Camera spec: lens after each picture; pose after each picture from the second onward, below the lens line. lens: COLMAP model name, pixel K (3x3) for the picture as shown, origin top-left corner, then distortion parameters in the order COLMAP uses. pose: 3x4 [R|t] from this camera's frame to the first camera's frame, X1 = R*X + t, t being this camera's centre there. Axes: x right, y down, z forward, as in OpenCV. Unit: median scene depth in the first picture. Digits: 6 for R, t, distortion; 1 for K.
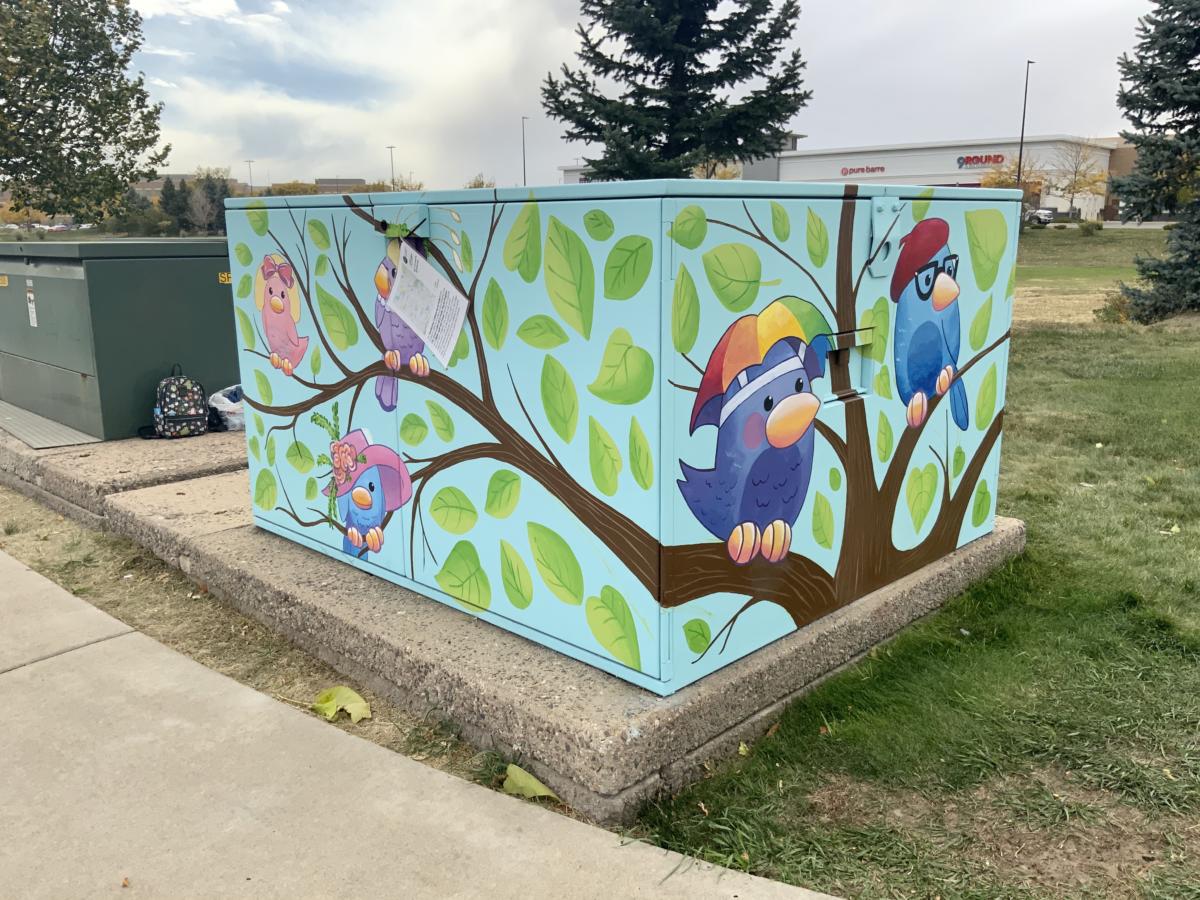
lens RADIAL K [[1001.3, 0, 611.0], [0, 1001.3, 443.3], [0, 0, 1]] dist [0.090154, -0.177365]
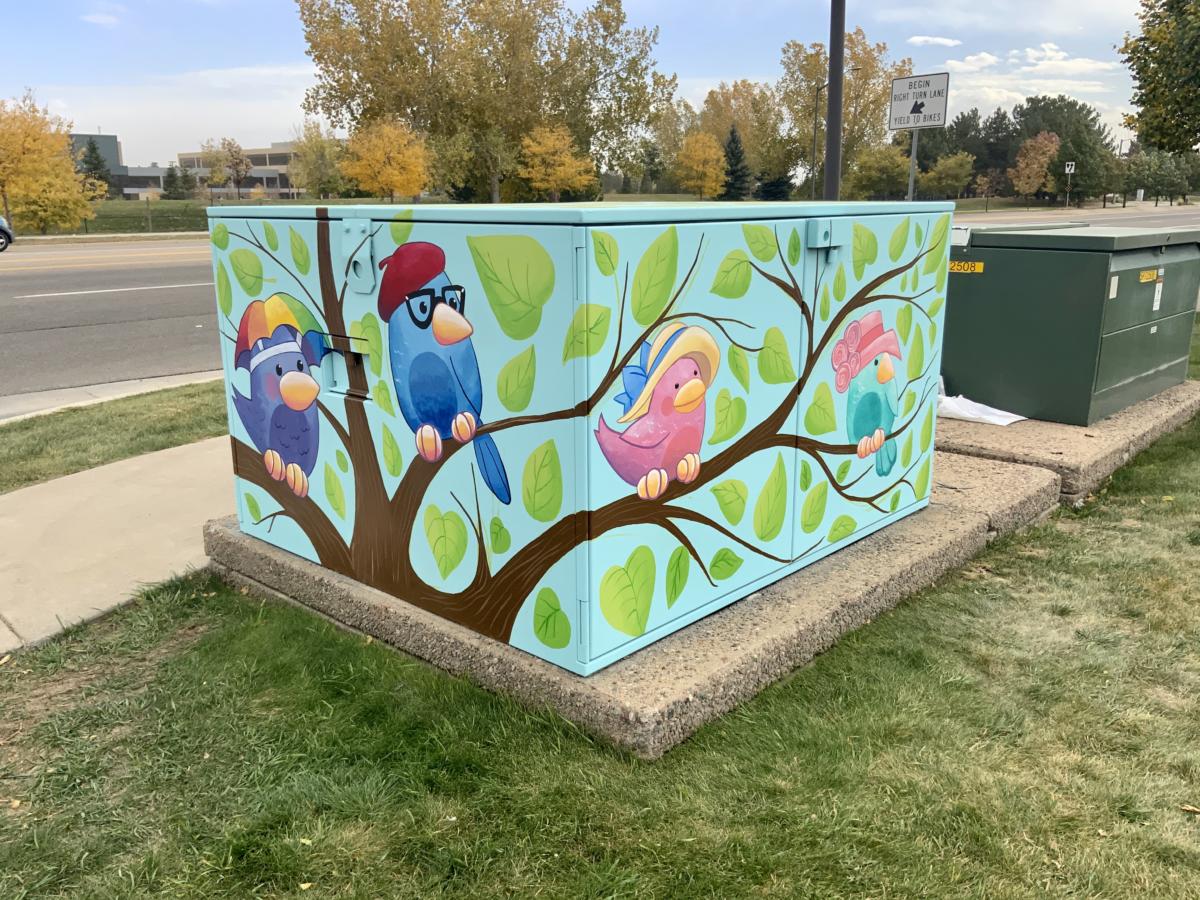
lens RADIAL K [[1001.3, 0, 602.0], [0, 1001.3, 445.1], [0, 0, 1]] dist [0.090154, -0.177365]
pose [[0.026269, 0.243297, -0.969596, 1.330172], [-0.214263, 0.948760, 0.232264, -0.310519], [0.976423, 0.201648, 0.077053, 1.182667]]
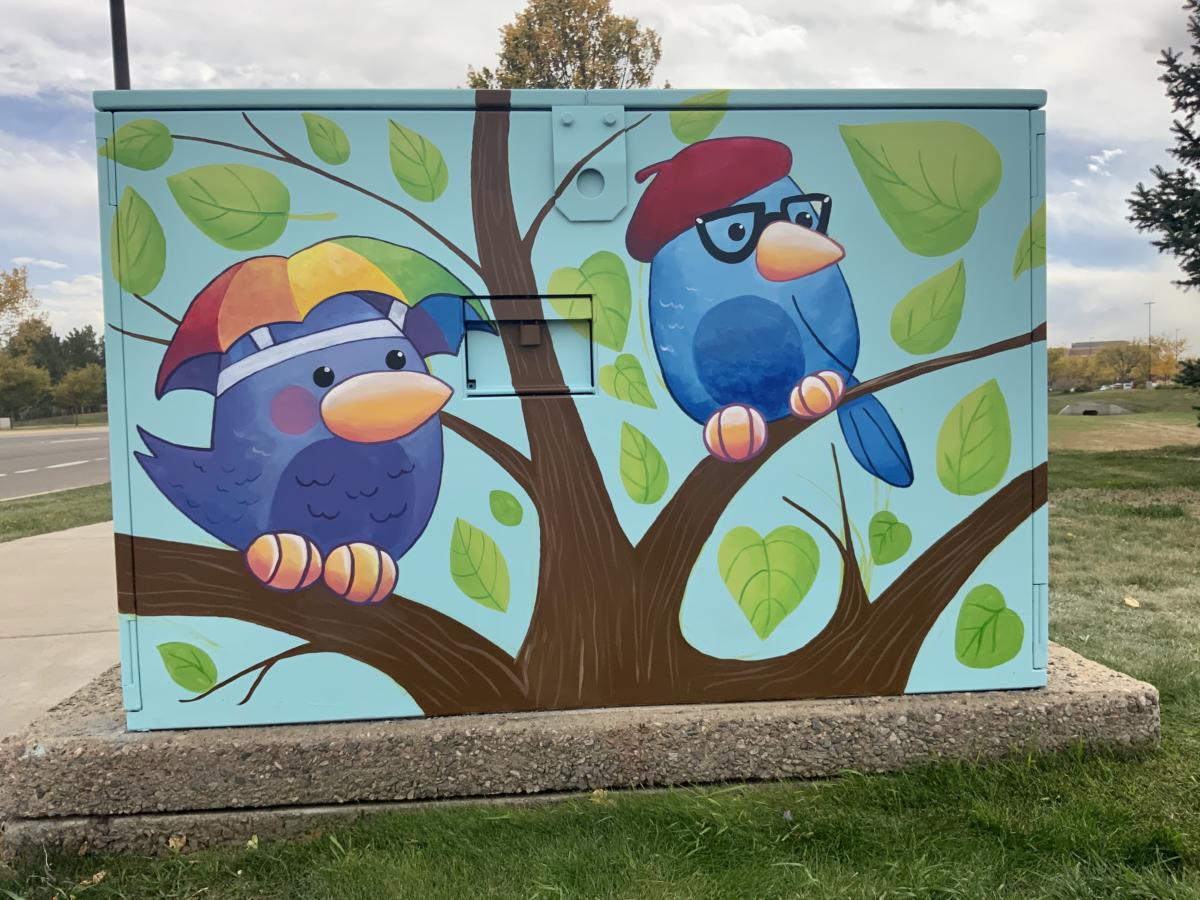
lens RADIAL K [[1001.3, 0, 597.8], [0, 1001.3, 446.3], [0, 0, 1]] dist [0.090154, -0.177365]
pose [[0.752181, 0.014058, -0.658806, 0.716592], [-0.124687, 0.984748, -0.121346, 0.068675], [0.647052, 0.173419, 0.742462, 0.512352]]
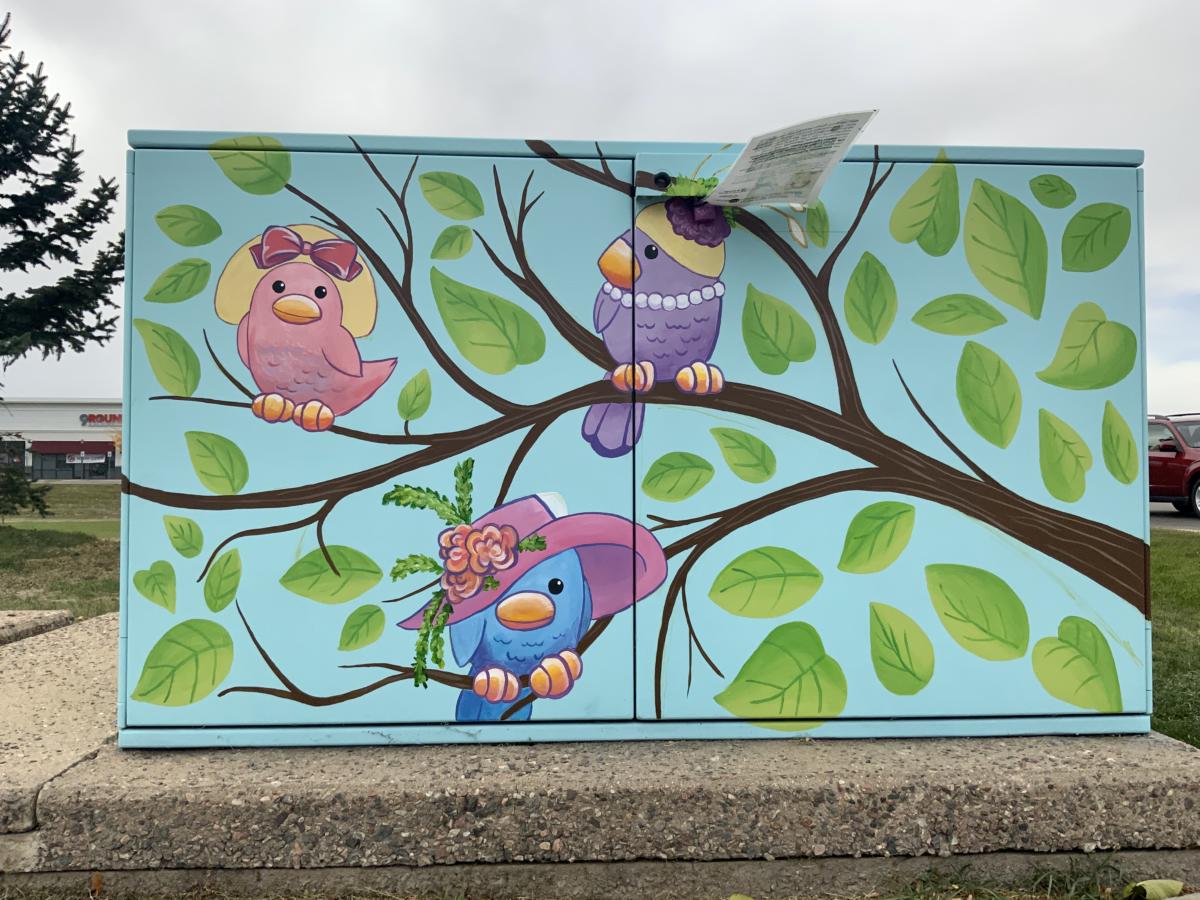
lens RADIAL K [[1001.3, 0, 592.9], [0, 1001.3, 443.6], [0, 0, 1]] dist [0.090154, -0.177365]
pose [[0.671680, 0.038712, 0.739830, -0.759300], [0.155552, 0.969004, -0.191926, 0.088836], [-0.724327, 0.243995, 0.644838, 0.616566]]
